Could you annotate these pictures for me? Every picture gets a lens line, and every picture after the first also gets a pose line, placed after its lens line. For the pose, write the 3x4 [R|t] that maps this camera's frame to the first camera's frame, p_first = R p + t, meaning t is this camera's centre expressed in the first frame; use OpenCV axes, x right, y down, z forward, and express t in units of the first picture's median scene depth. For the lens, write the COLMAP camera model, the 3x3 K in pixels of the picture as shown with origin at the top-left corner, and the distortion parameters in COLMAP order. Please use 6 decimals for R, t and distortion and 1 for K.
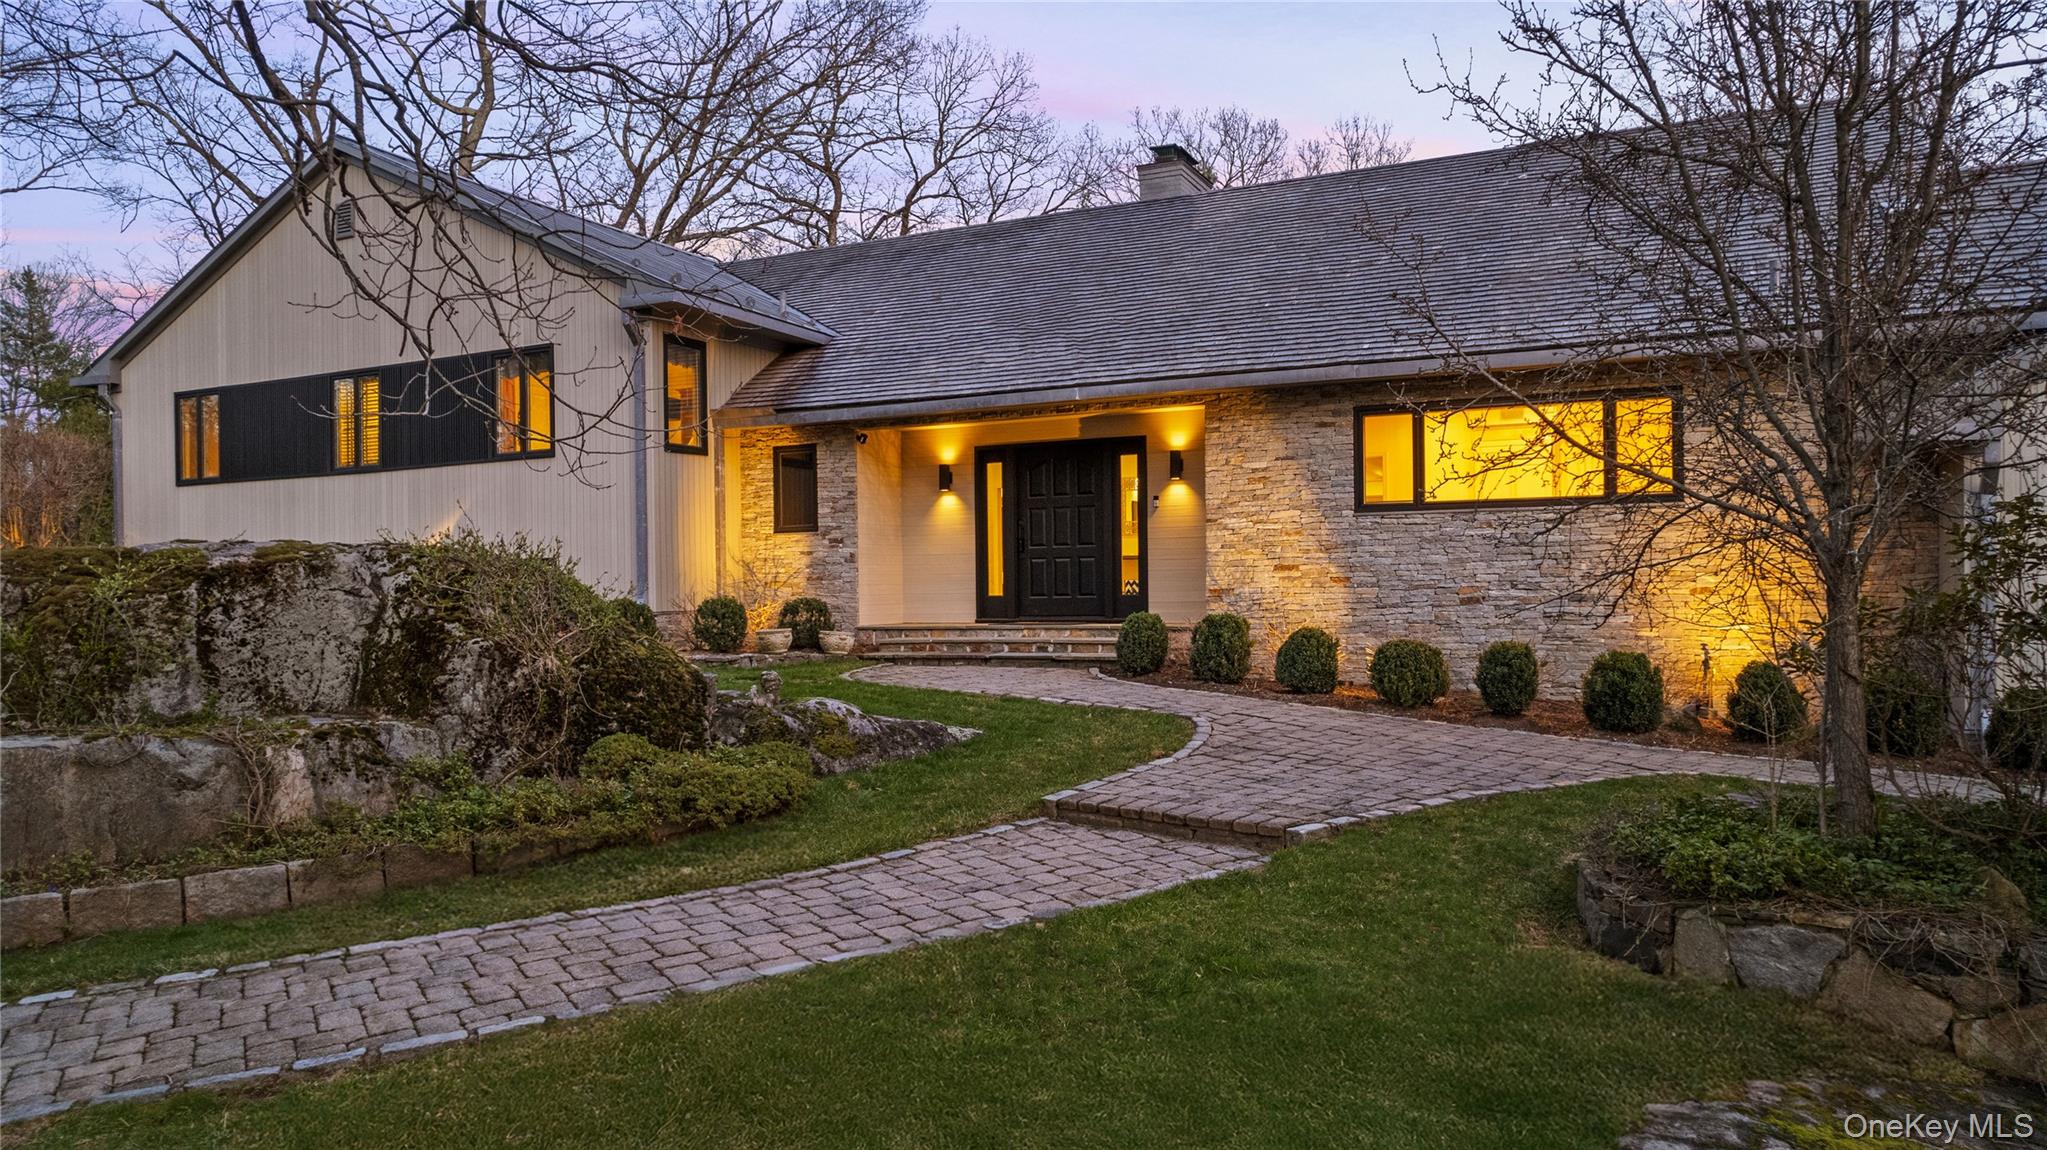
lens RADIAL K [[1411.4, 0, 1023.5], [0, 1411.4, 575.0], [0, 0, 1]] dist [-0.001010, 0.000268]
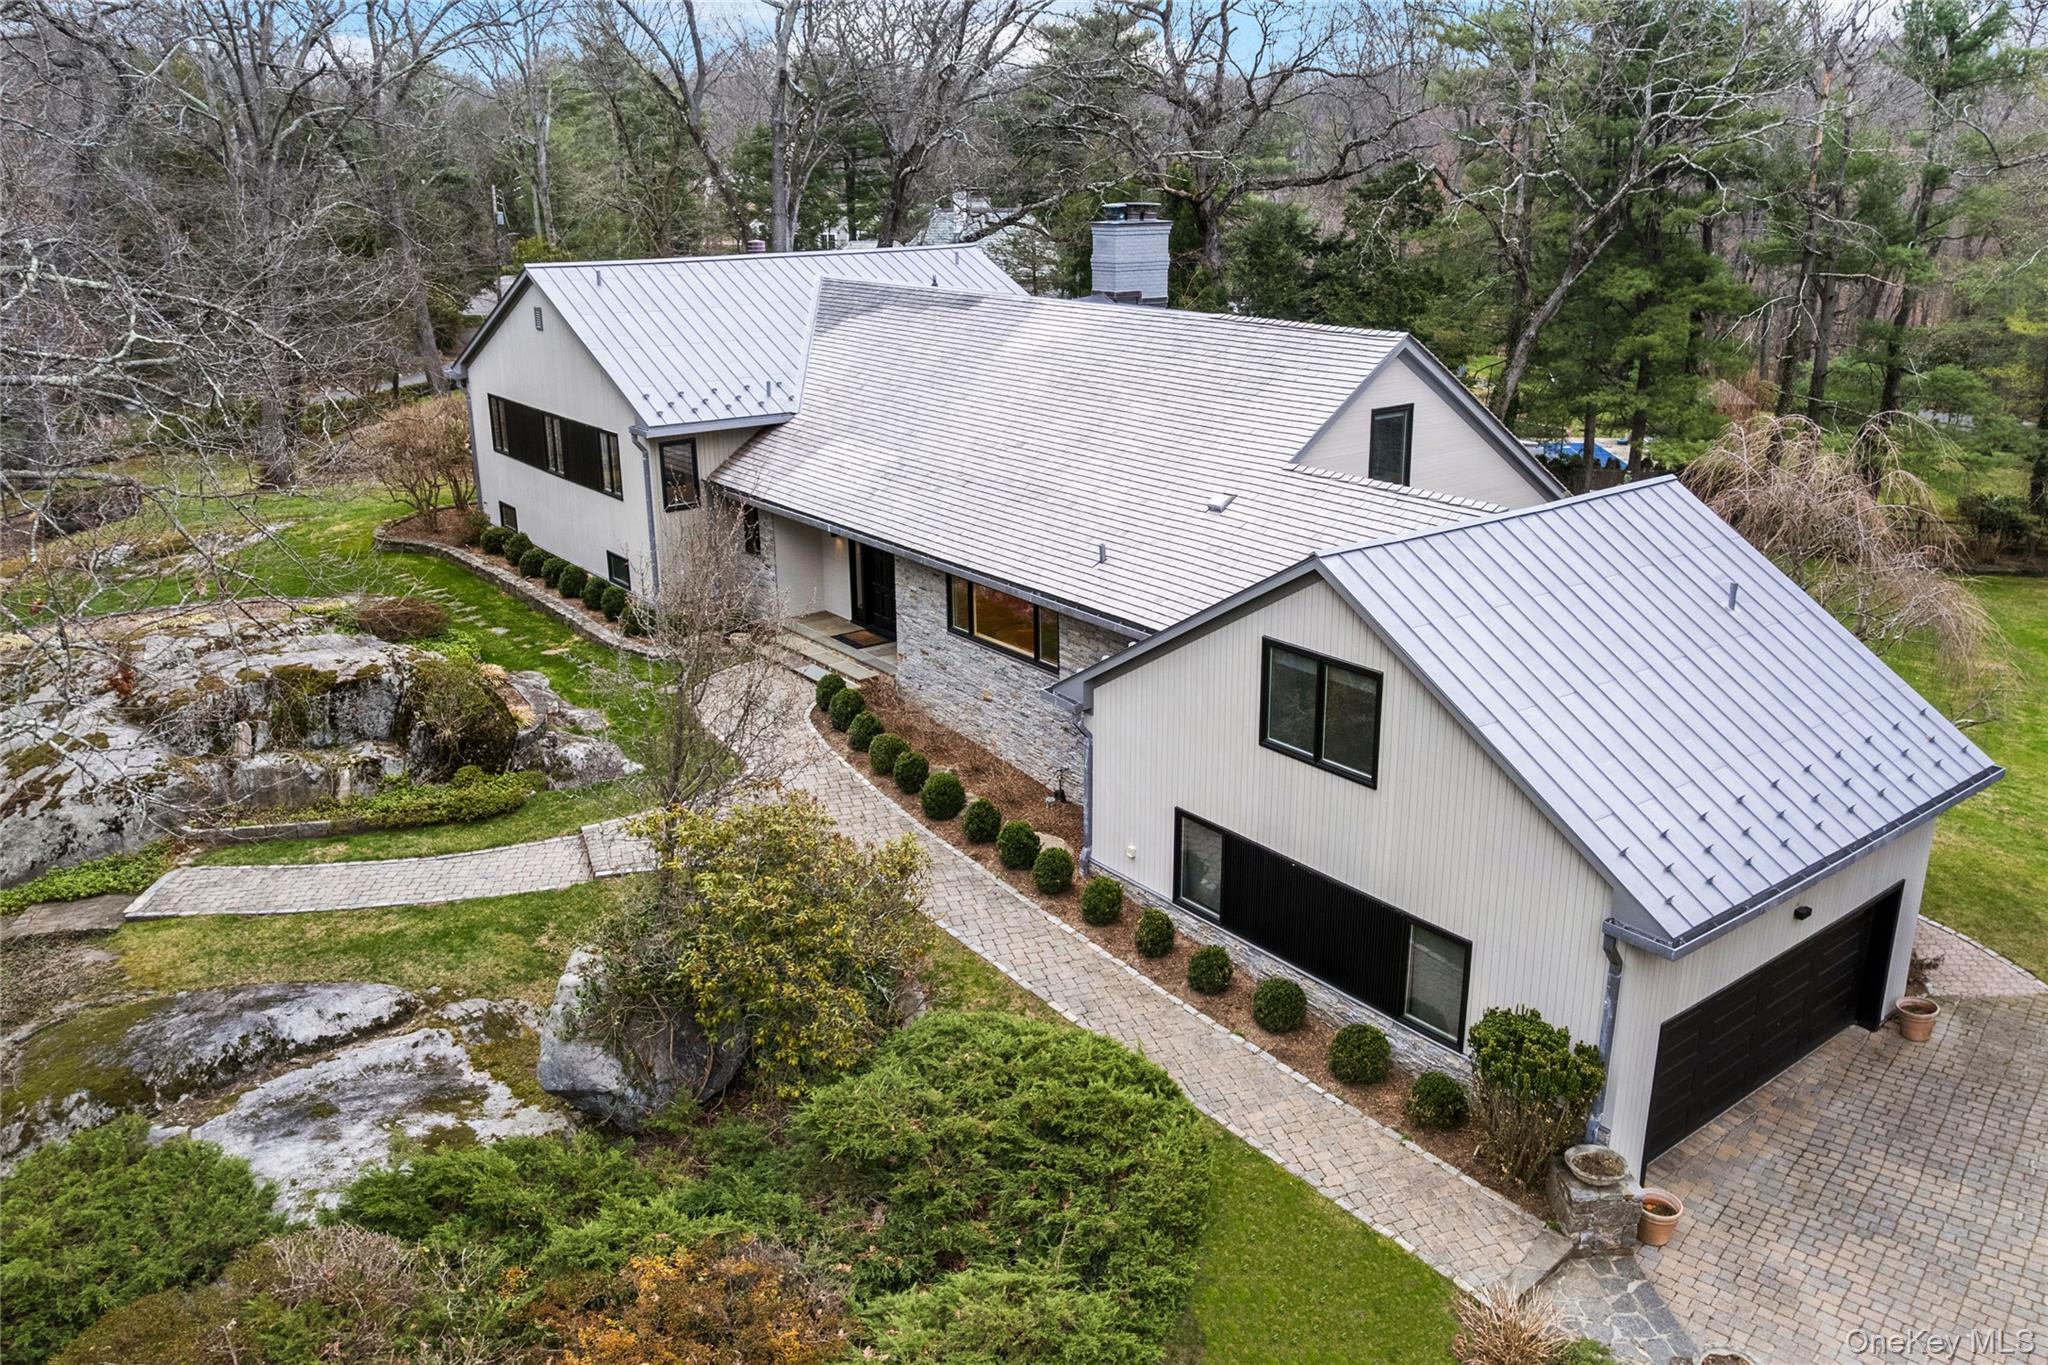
lens RADIAL K [[1543.6, 0, 1024.0], [0, 1543.6, 682.5], [0, 0, 1]] dist [-0.002095, -0.000828]
pose [[0.918193, 0.125551, -0.375710, 1.654235], [-0.005831, 0.952626, 0.304089, -0.878662], [0.396090, -0.277021, 0.875427, -0.983930]]
